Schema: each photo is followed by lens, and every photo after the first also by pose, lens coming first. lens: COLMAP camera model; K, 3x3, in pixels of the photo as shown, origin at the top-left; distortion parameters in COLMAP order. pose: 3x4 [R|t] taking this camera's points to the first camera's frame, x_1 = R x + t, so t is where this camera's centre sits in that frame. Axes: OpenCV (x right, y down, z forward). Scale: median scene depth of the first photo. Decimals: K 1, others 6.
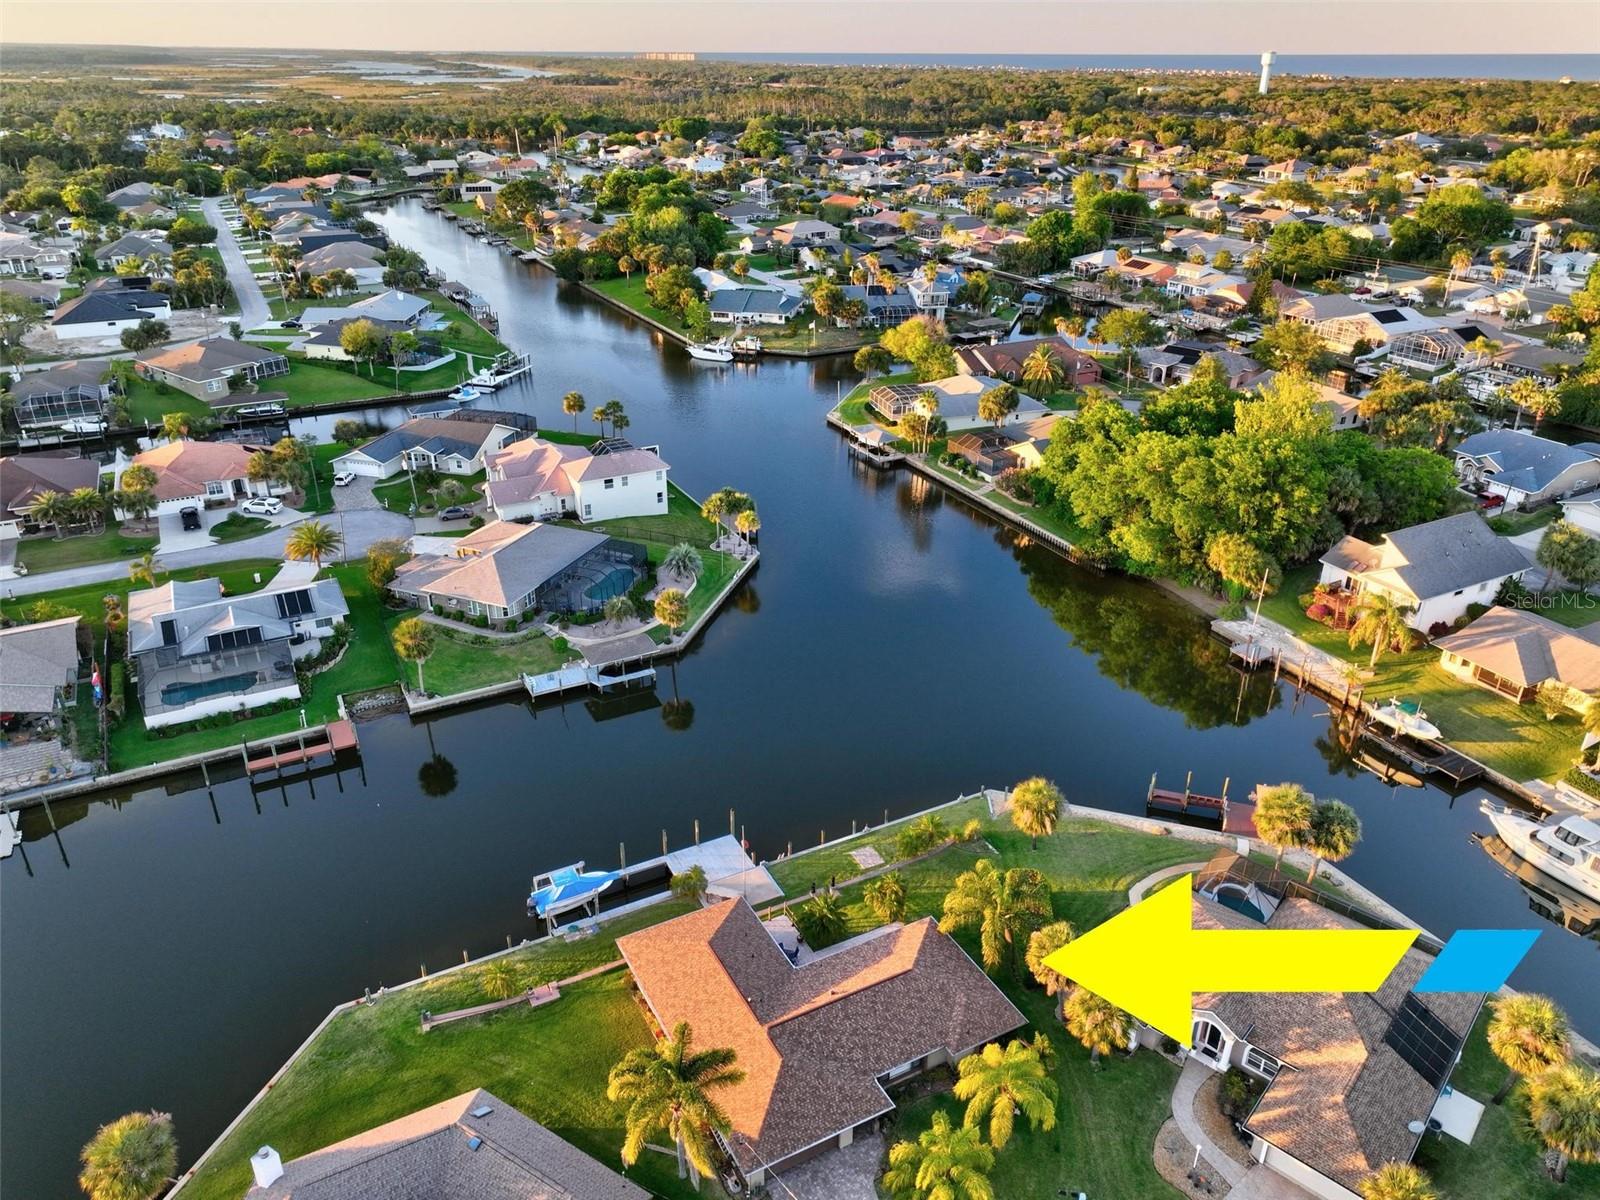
lens RADIAL K [[1127.9, 0, 800.0], [0, 1127.9, 600.0], [0, 0, 1]] dist [0.000198, 0.018136]
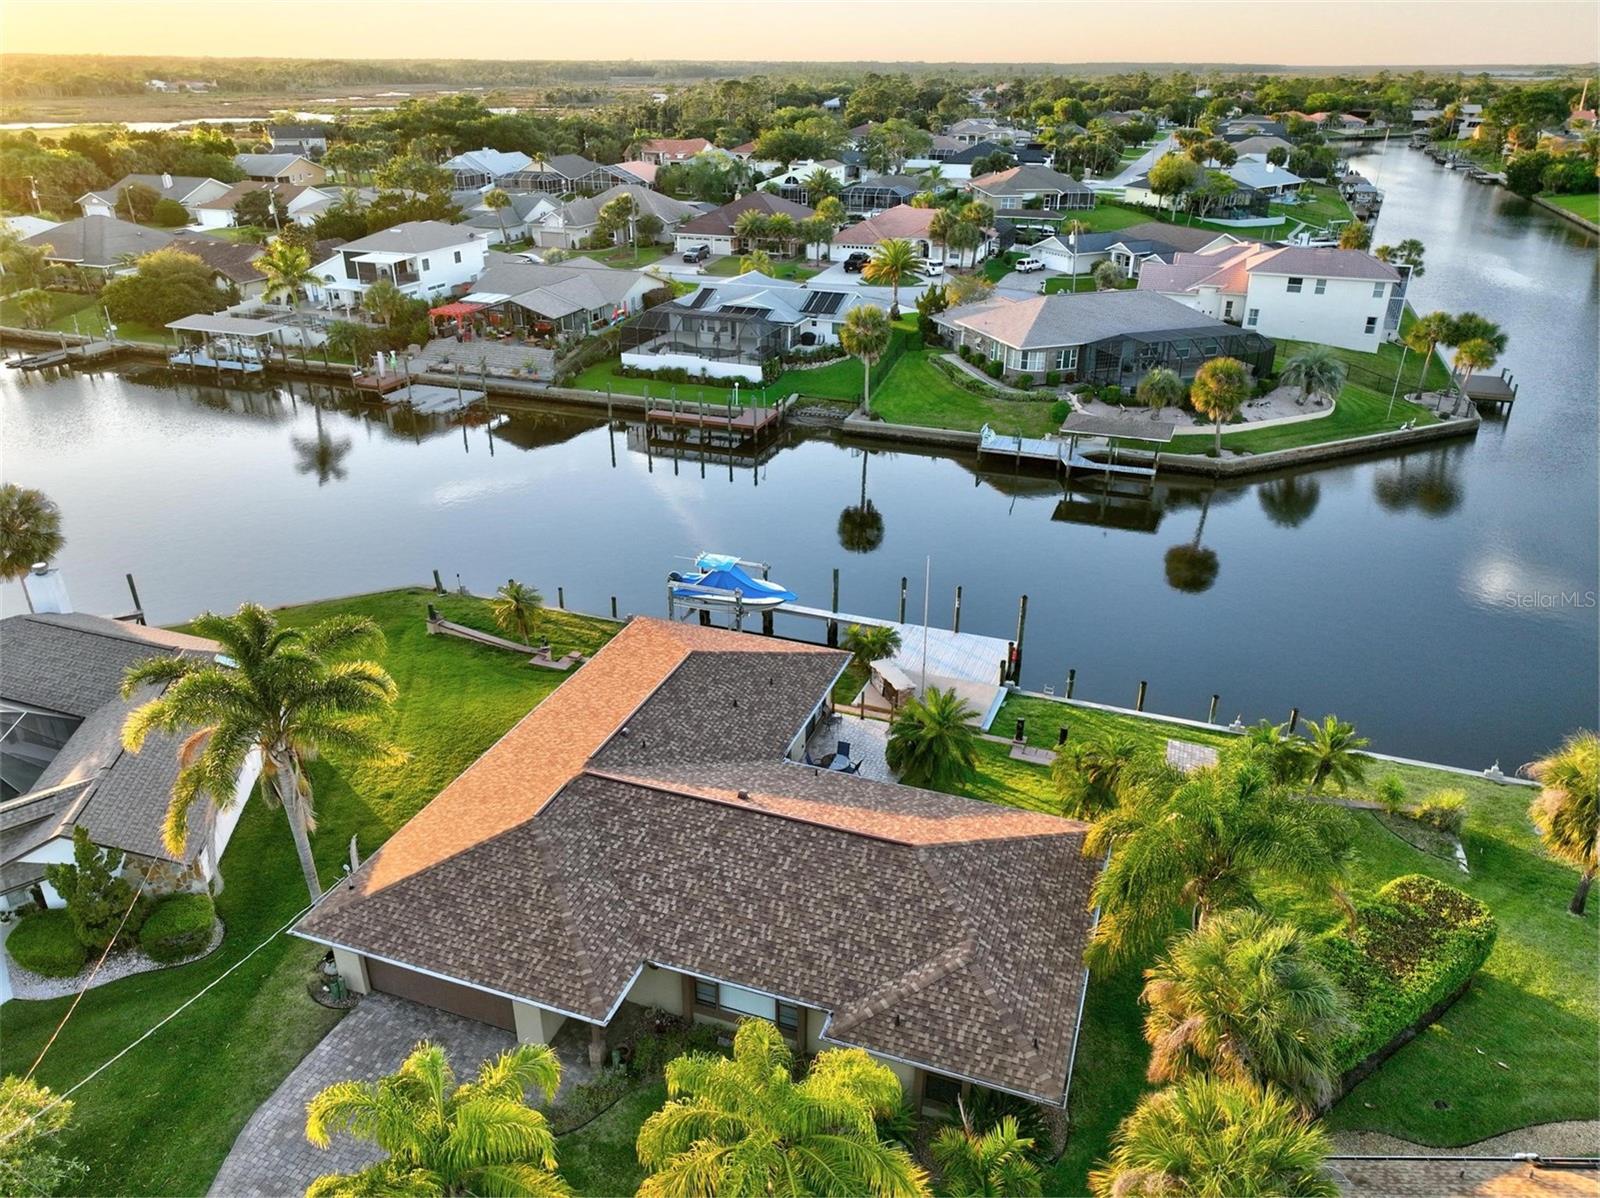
lens RADIAL K [[1124.7, 0, 799.0], [0, 1124.7, 602.0], [0, 0, 1]] dist [0.003758, 0.011704]
pose [[0.668001, 0.319107, -0.672268, 0.165964], [-0.326879, 0.937397, 0.120152, 0.103036], [0.668524, 0.139489, 0.730492, 0.327242]]
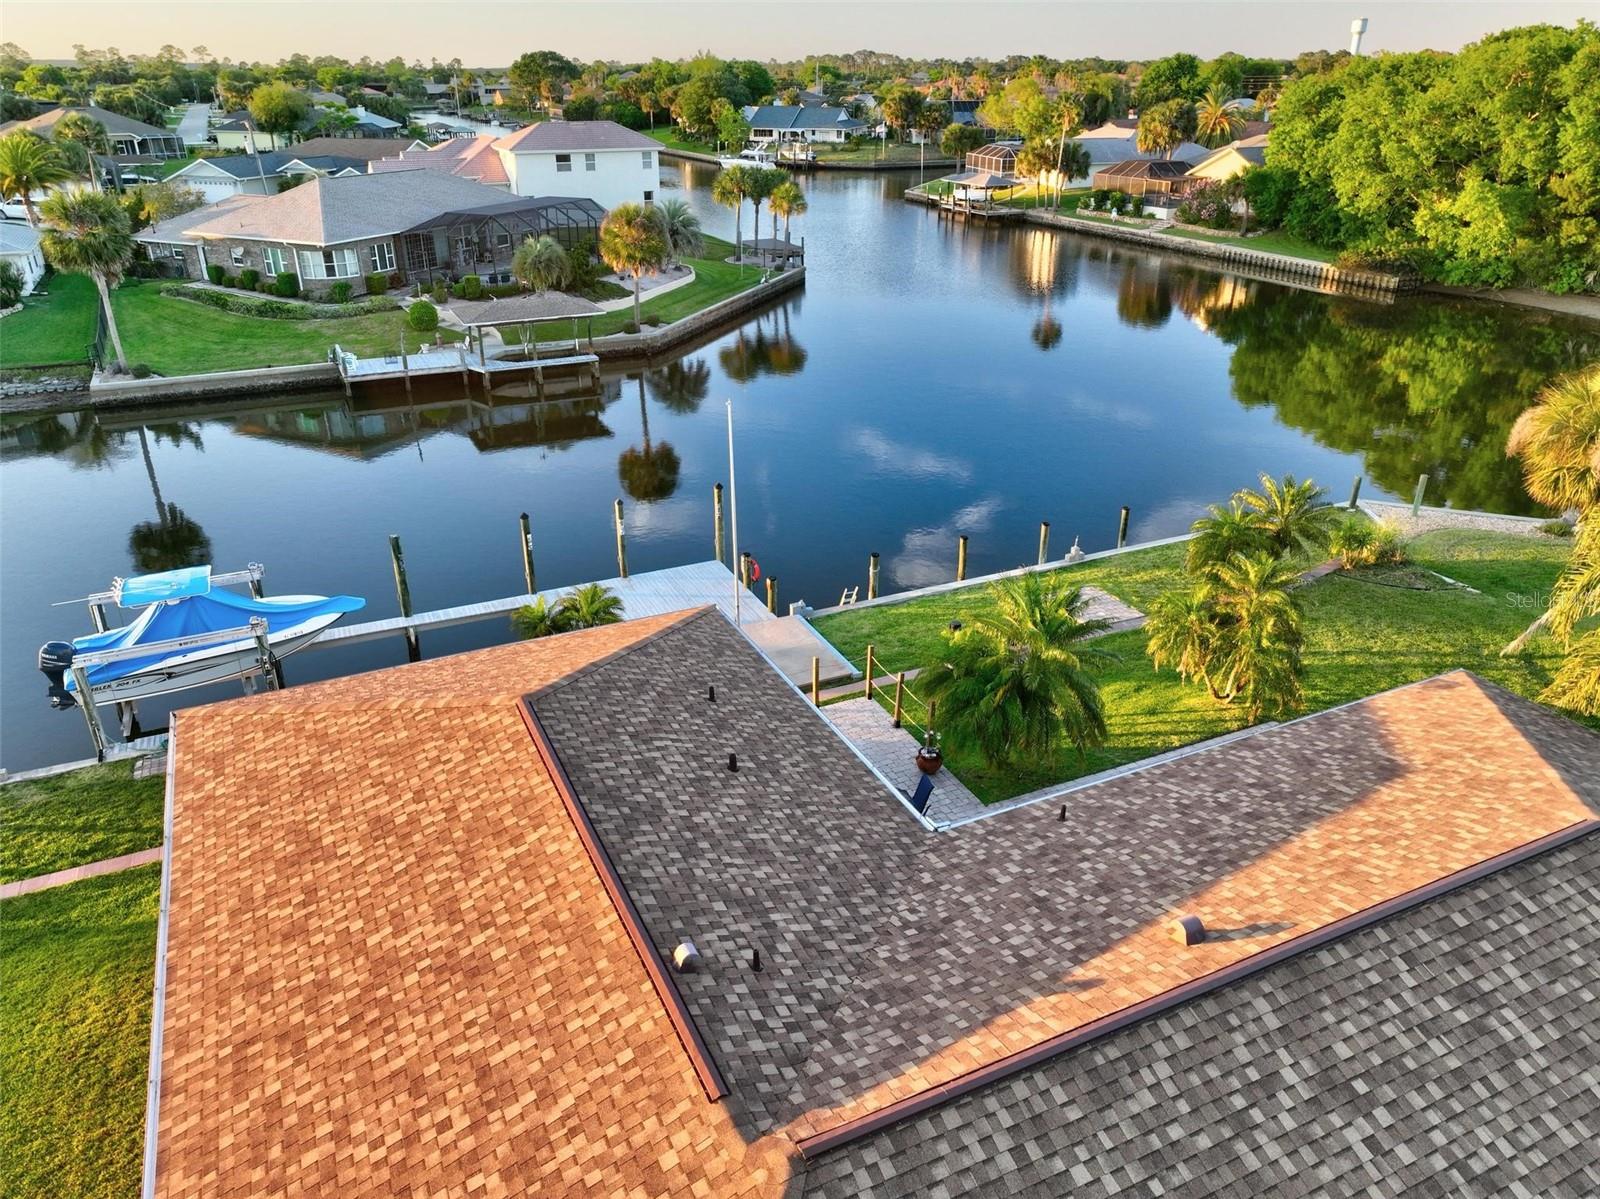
lens RADIAL K [[1127.9, 0, 800.0], [0, 1127.9, 599.5], [0, 0, 1]] dist [0.000198, 0.018136]
pose [[0.998962, 0.015057, -0.042985, -0.010785], [-0.015687, 0.999774, -0.014375, 0.150107], [0.042758, 0.015034, 0.998972, 0.412463]]
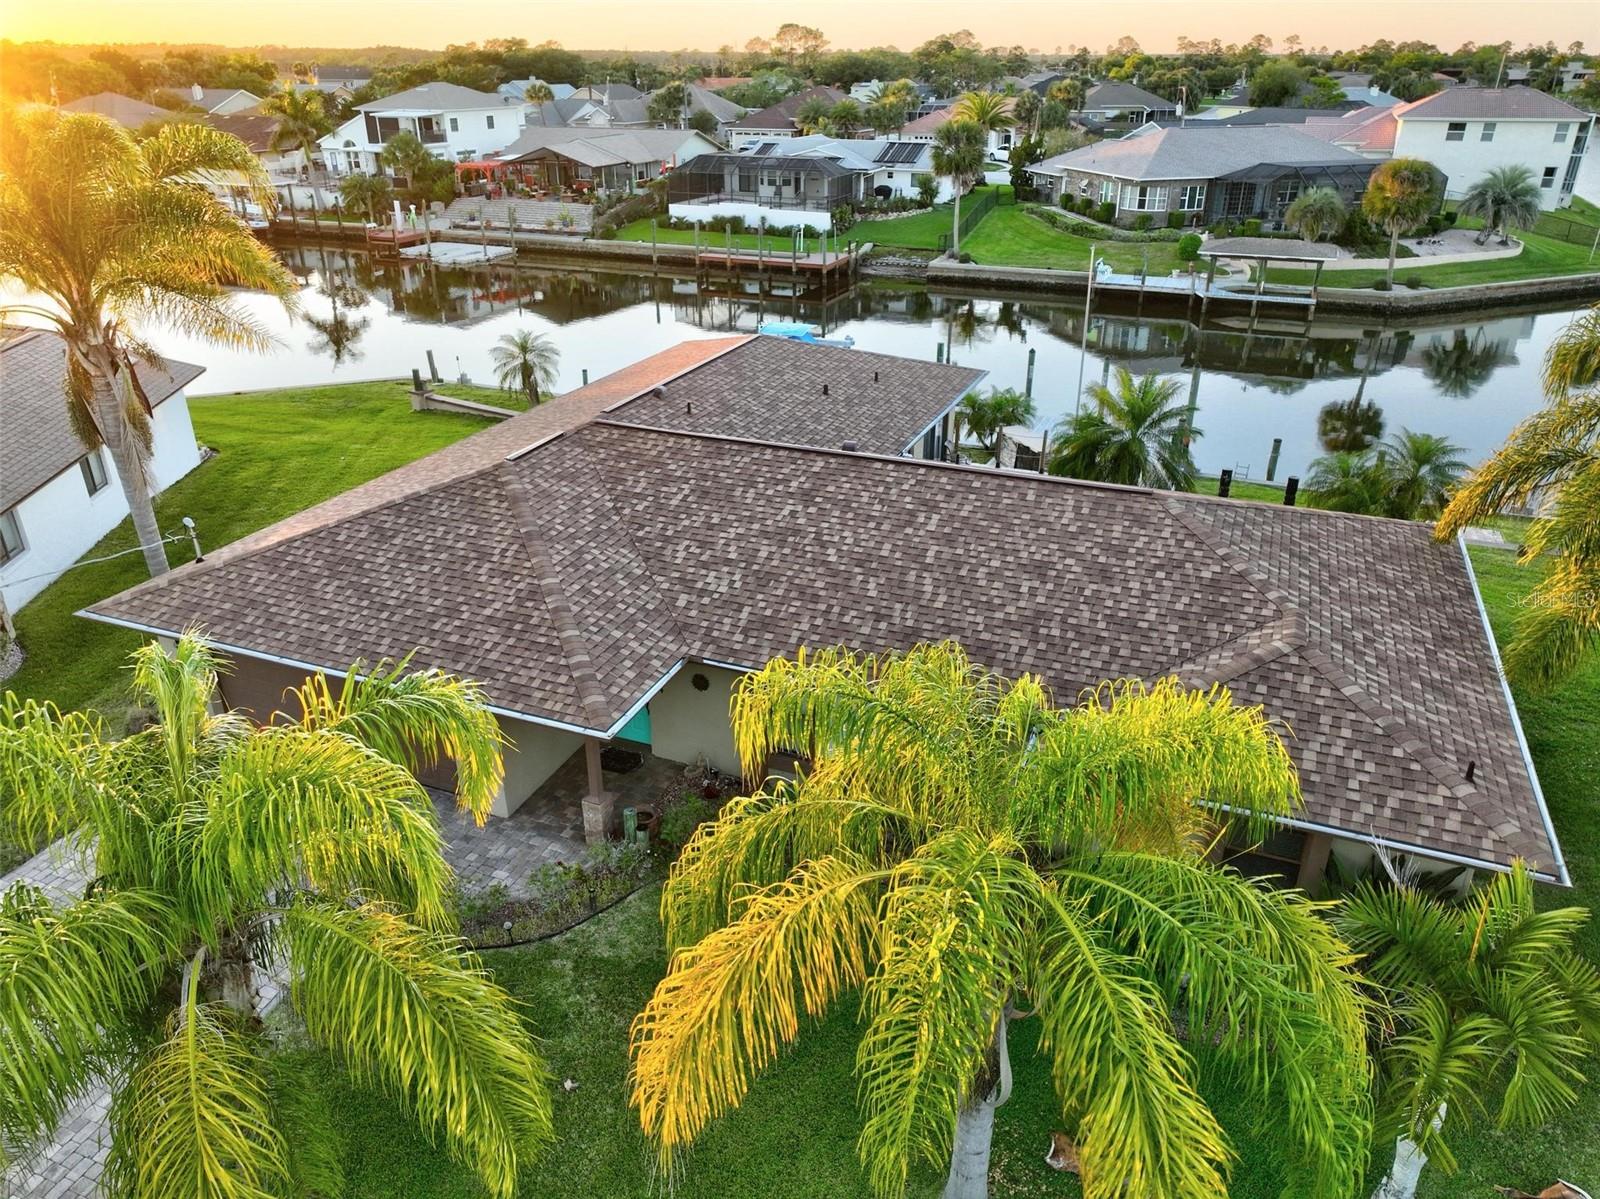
lens RADIAL K [[1127.9, 0, 800.0], [0, 1127.9, 599.5], [0, 0, 1]] dist [0.000198, 0.018136]
pose [[0.635747, 0.329852, -0.697871, 0.115655], [-0.337255, 0.931935, 0.133251, 0.173343], [0.694323, 0.150647, 0.703719, 0.393874]]
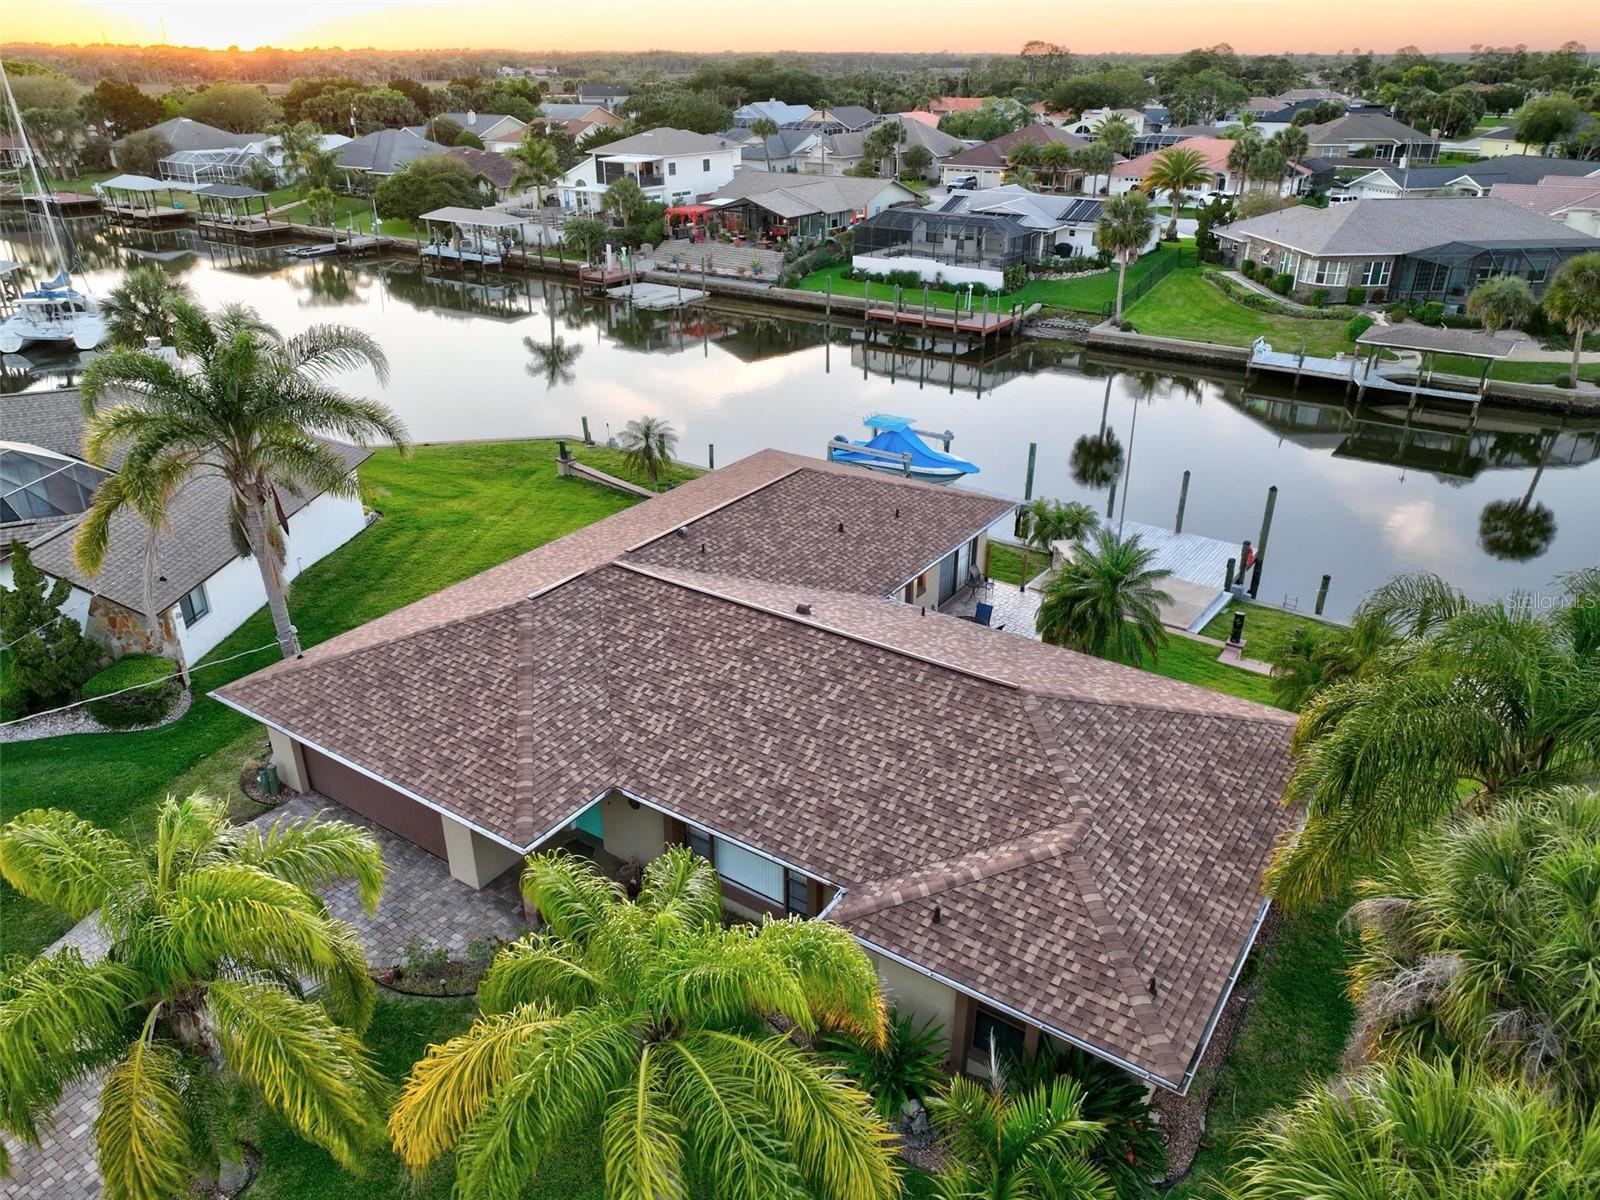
lens RADIAL K [[1124.7, 0, 799.0], [0, 1124.7, 603.0], [0, 0, 1]] dist [0.003758, 0.011704]
pose [[0.461859, 0.382838, -0.800076, 0.149569], [-0.389289, 0.898019, 0.204979, 0.136973], [0.796957, 0.216789, 0.563792, 0.398776]]
